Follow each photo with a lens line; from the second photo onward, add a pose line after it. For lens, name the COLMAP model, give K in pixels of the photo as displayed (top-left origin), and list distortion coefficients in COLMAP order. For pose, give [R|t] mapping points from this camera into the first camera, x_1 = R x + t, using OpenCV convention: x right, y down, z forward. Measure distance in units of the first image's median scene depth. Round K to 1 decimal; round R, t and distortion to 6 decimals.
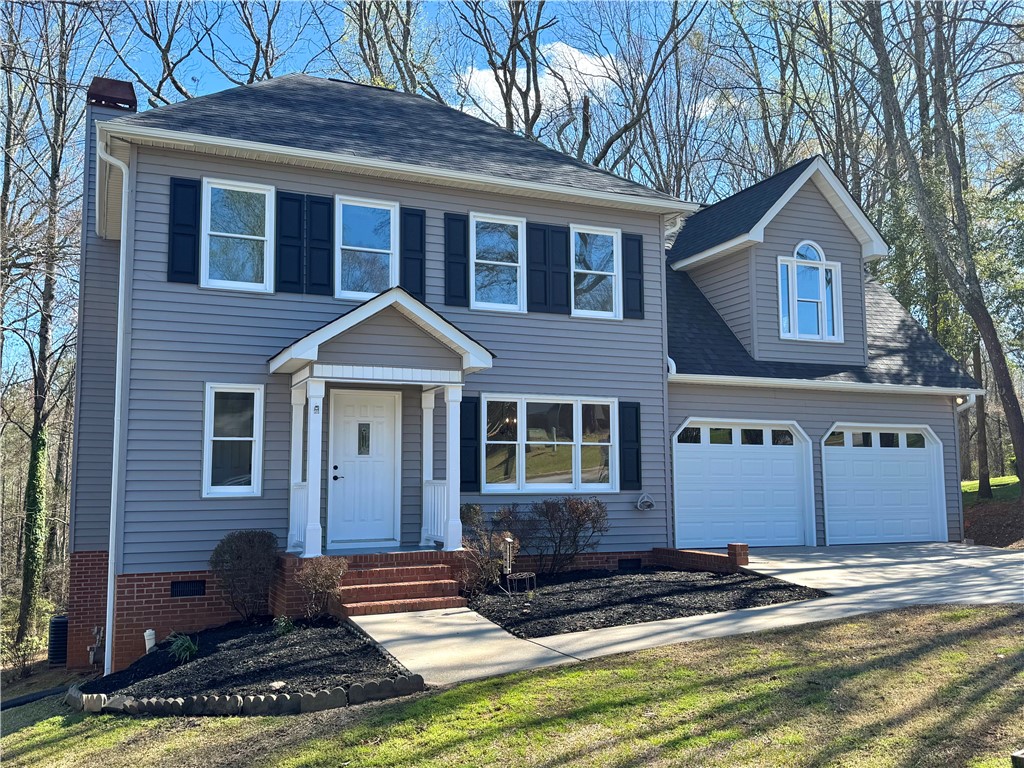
lens RADIAL K [[941.9, 0, 511.7], [0, 941.9, 382.4], [0, 0, 1]] dist [0.140206, 0.000000]
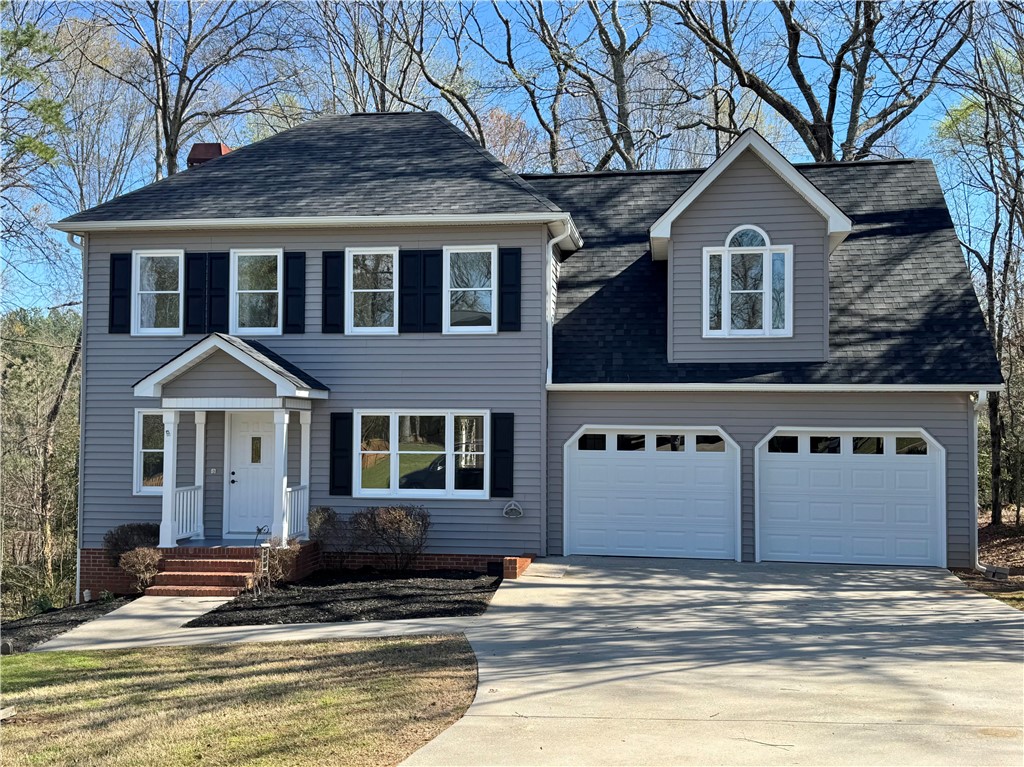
lens RADIAL K [[1081.8, 0, 511.6], [0, 1081.8, 380.4], [0, 0, 1]] dist [0.153168, 0.000000]
pose [[0.837116, -0.010412, -0.546926, 0.788990], [0.049047, 0.997220, 0.056087, -0.081551], [0.544821, -0.073776, 0.835300, 0.012532]]
